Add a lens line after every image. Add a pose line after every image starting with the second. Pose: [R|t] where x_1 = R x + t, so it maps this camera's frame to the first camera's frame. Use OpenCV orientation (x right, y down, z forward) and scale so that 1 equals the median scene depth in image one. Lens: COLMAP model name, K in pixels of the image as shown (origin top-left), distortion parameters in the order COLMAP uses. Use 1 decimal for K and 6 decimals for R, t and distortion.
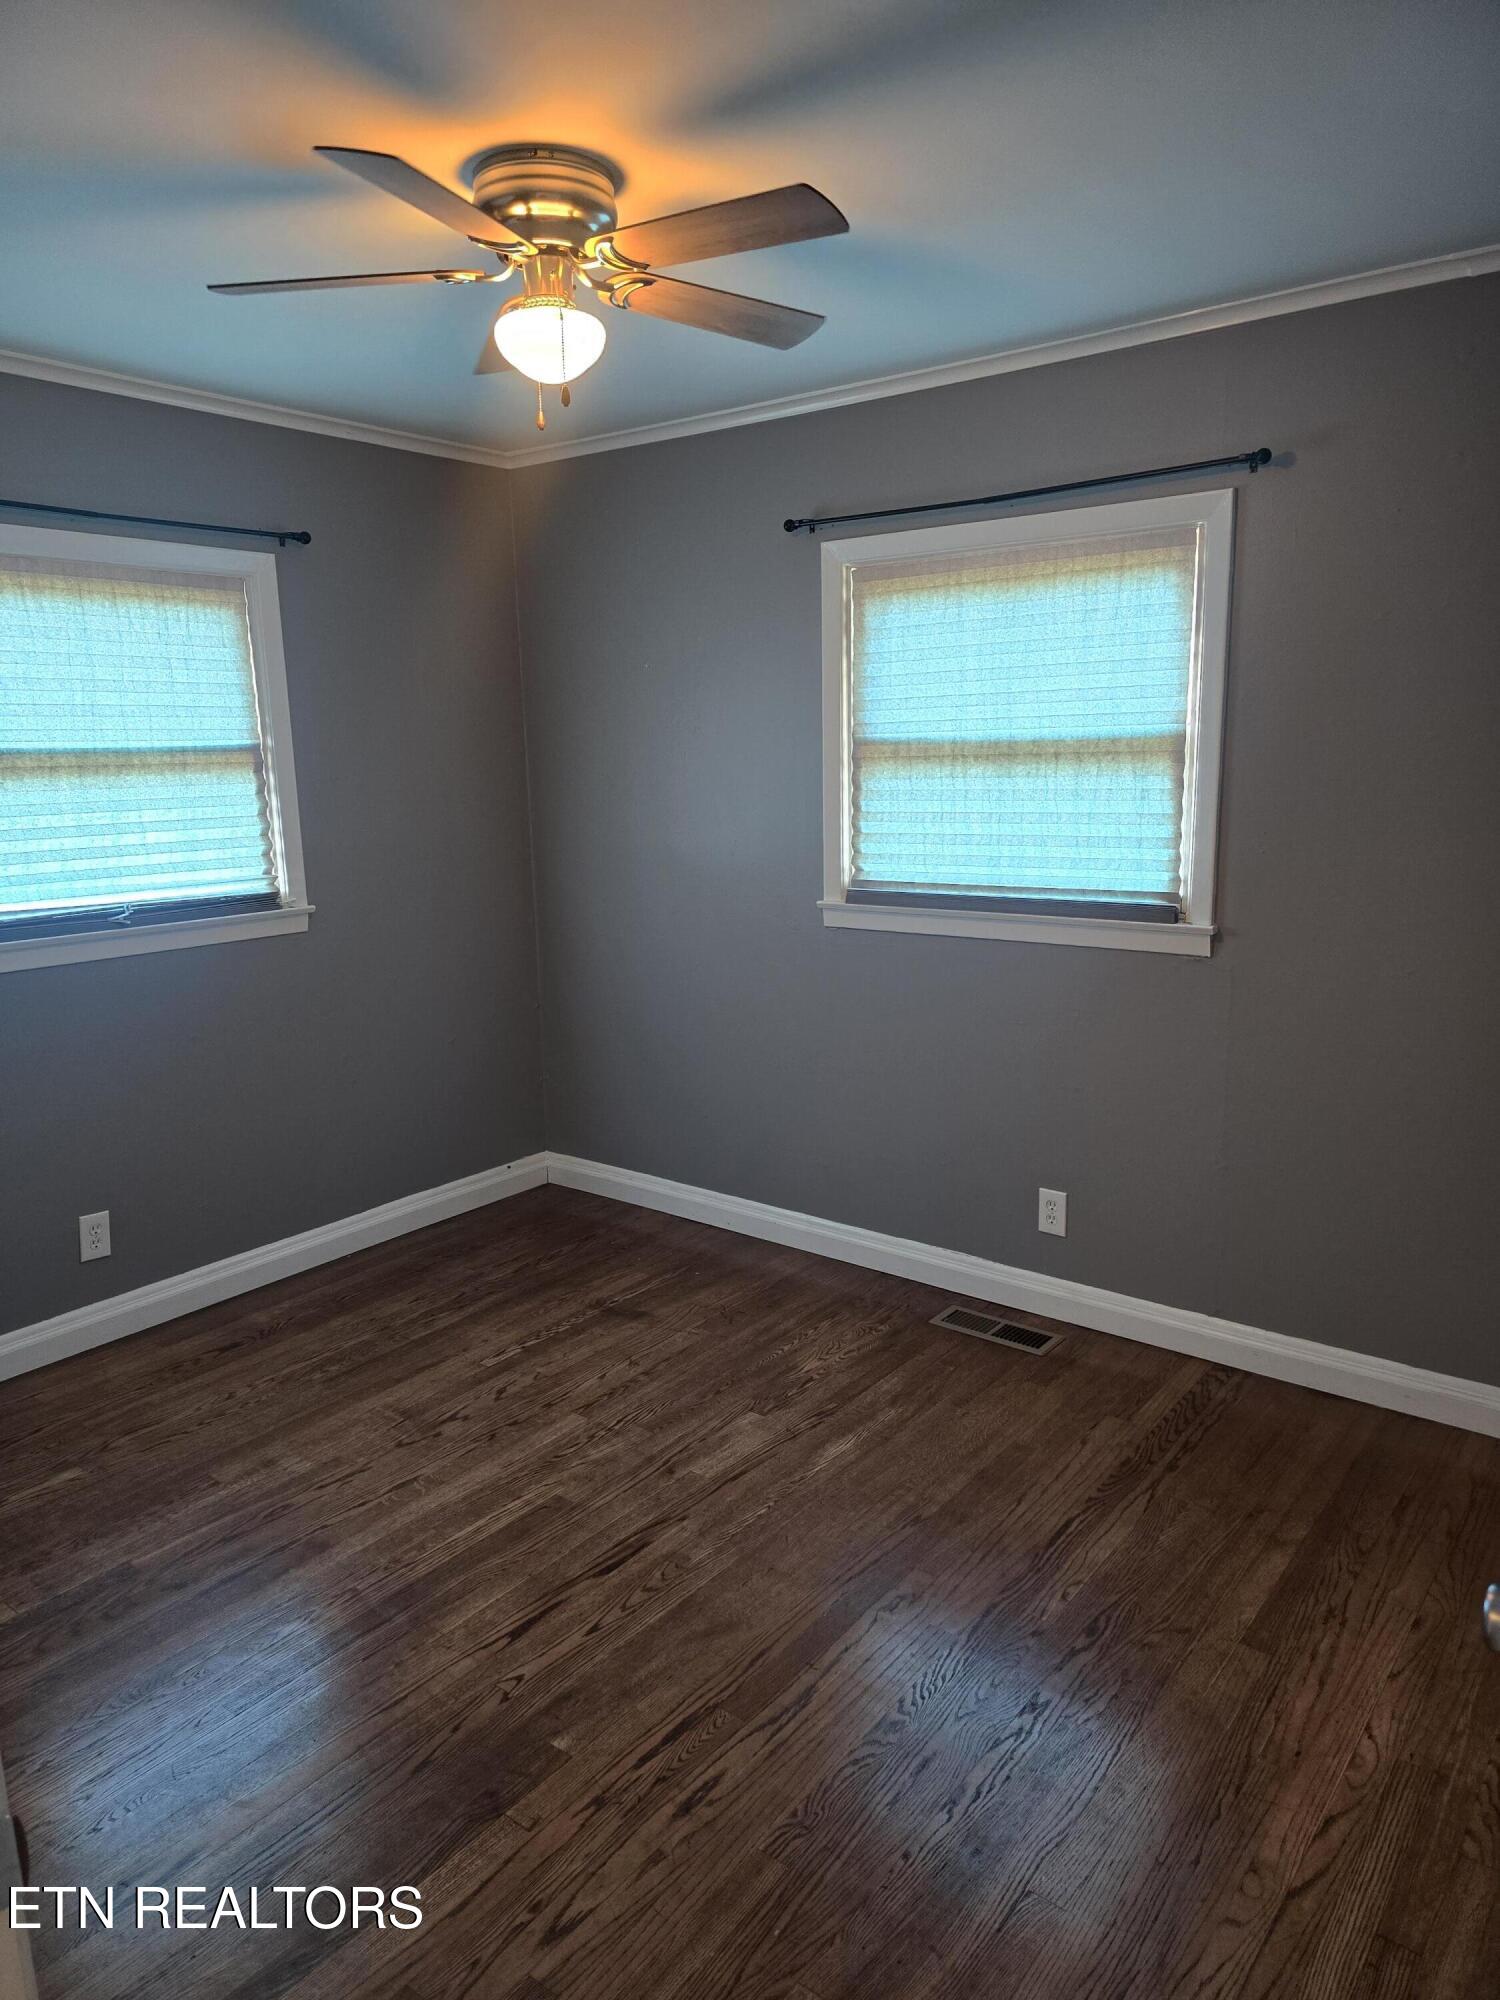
lens RADIAL K [[1340.5, 0, 750.0], [0, 1340.5, 1000.0], [0, 0, 1]] dist [0.078992, -0.067942]
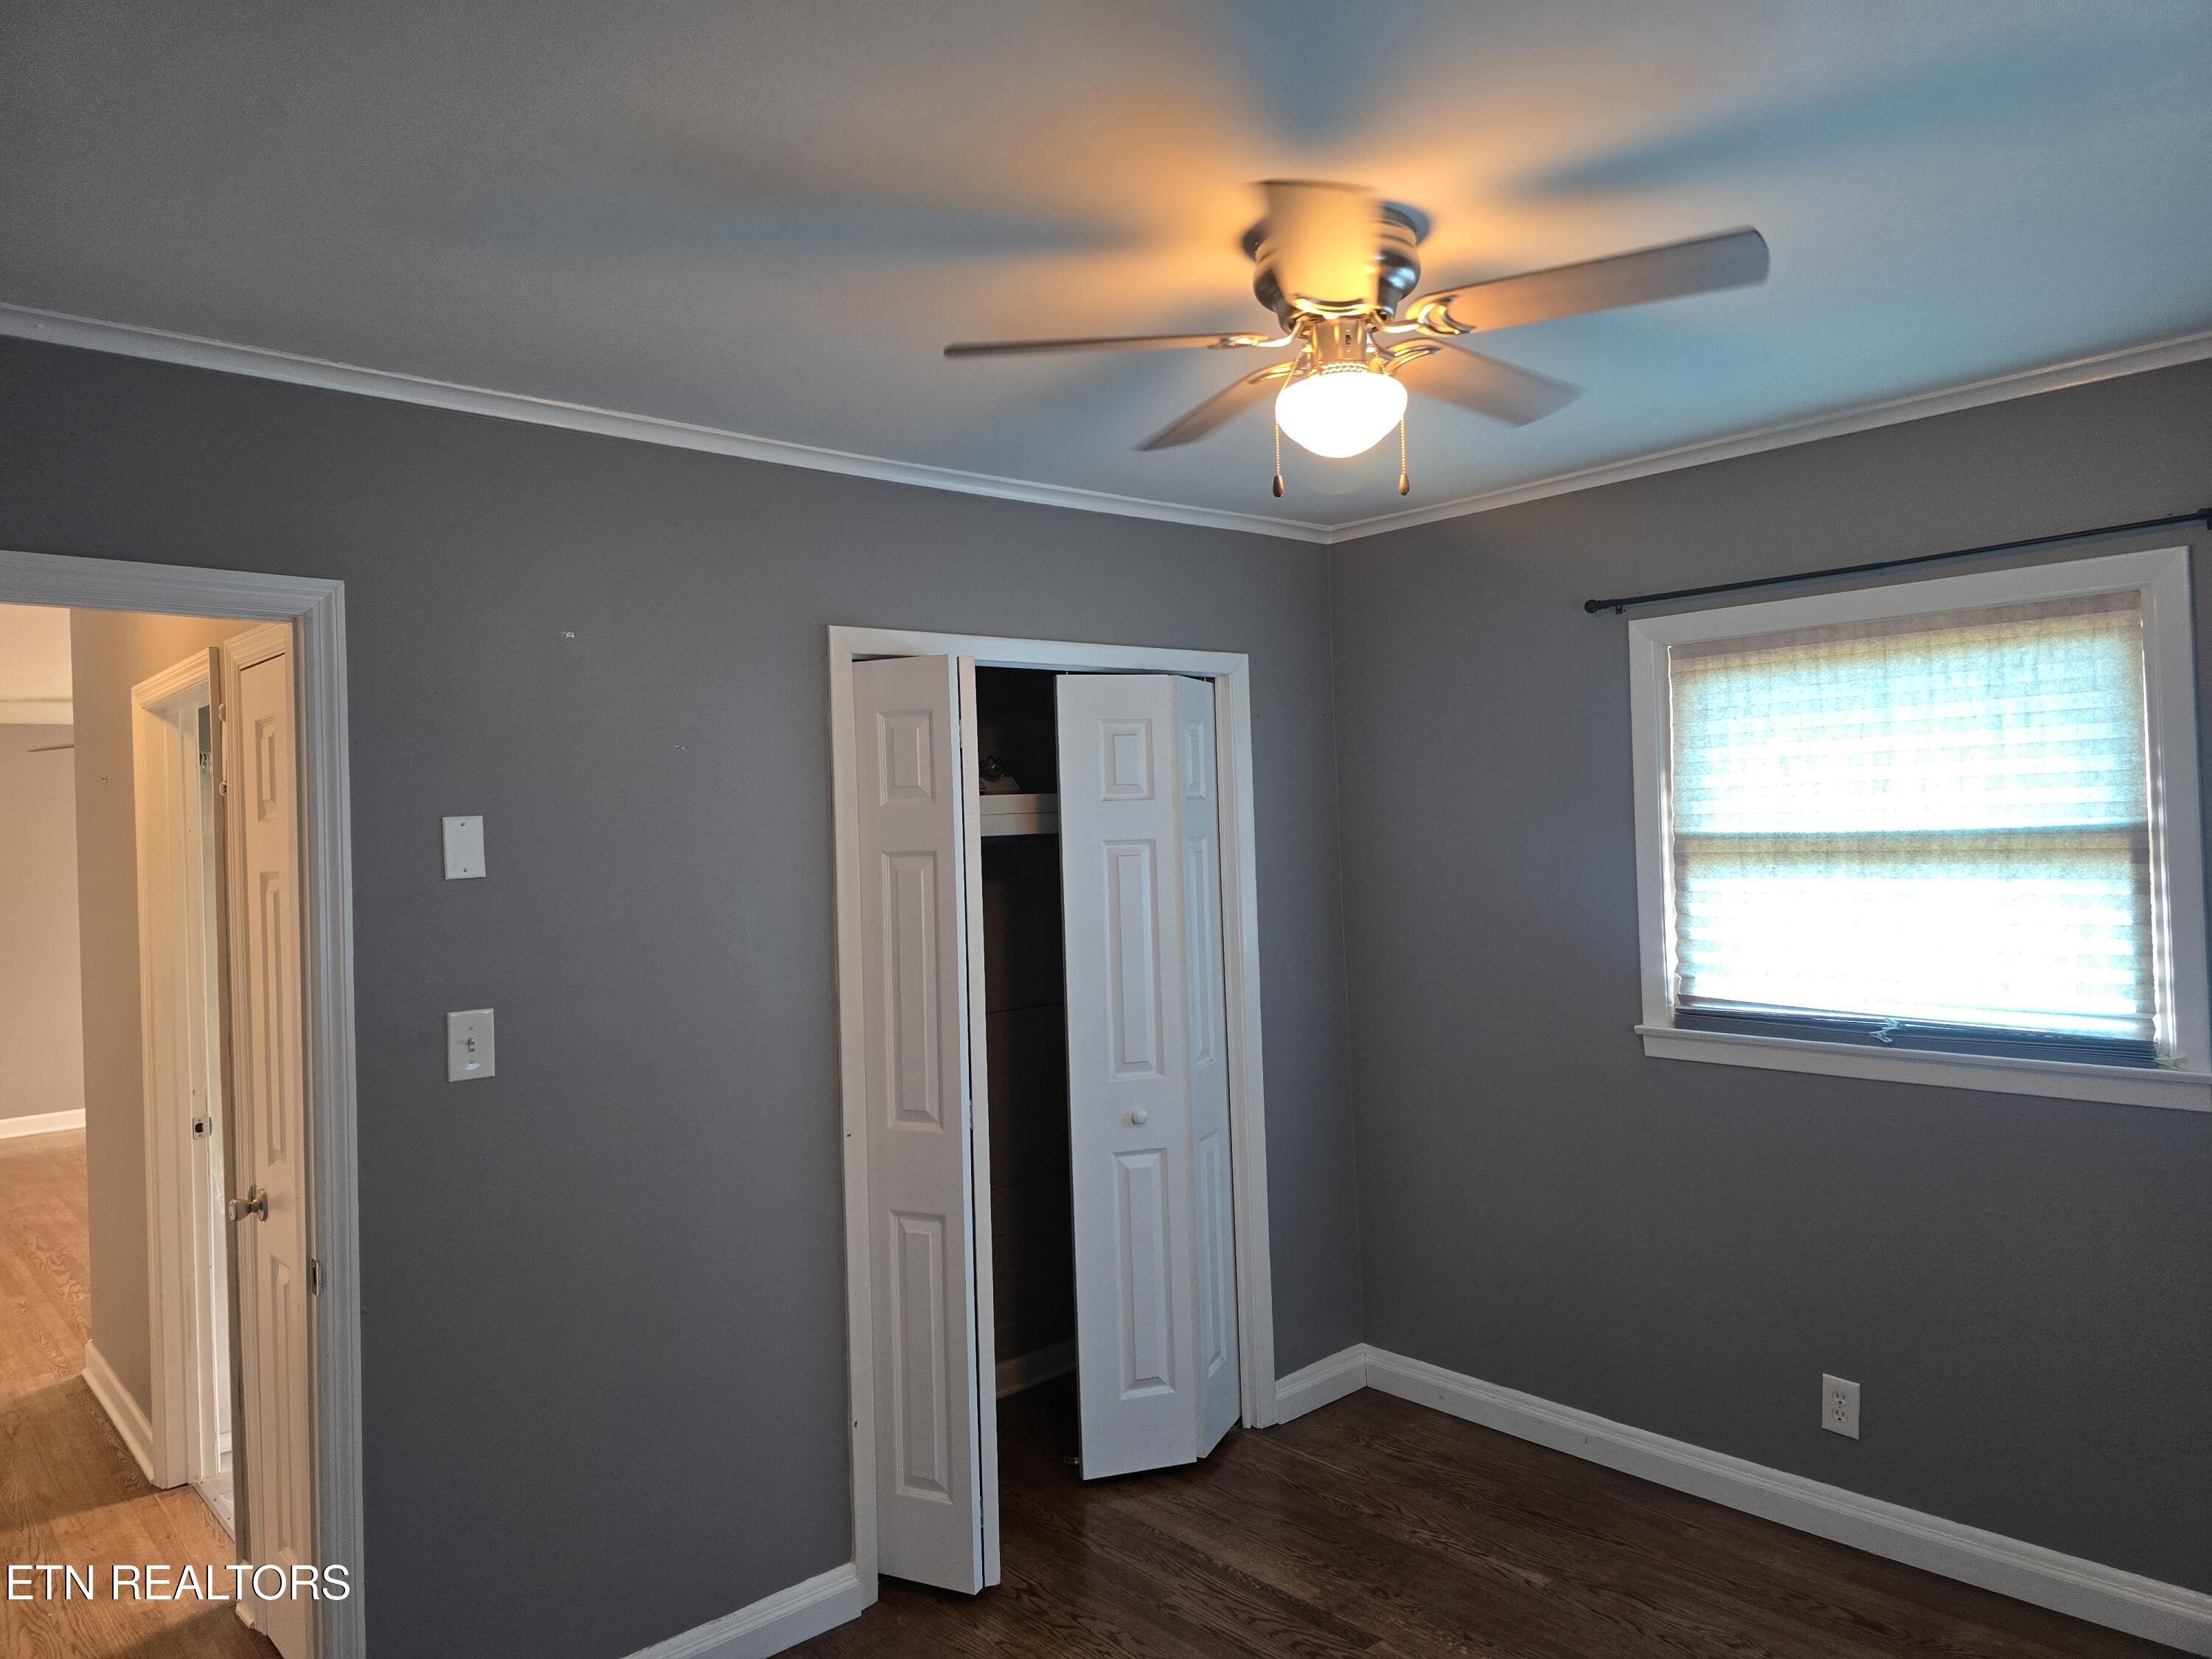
lens RADIAL K [[1482.5, 0, 1099.1], [0, 1482.5, 827.8], [0, 0, 1]] dist [0.078992, -0.067942]
pose [[-0.152013, 0.015307, -0.988260, 0.497534], [-0.160957, 0.986149, 0.040032, -0.140866], [0.975185, 0.165153, -0.147444, 0.641073]]
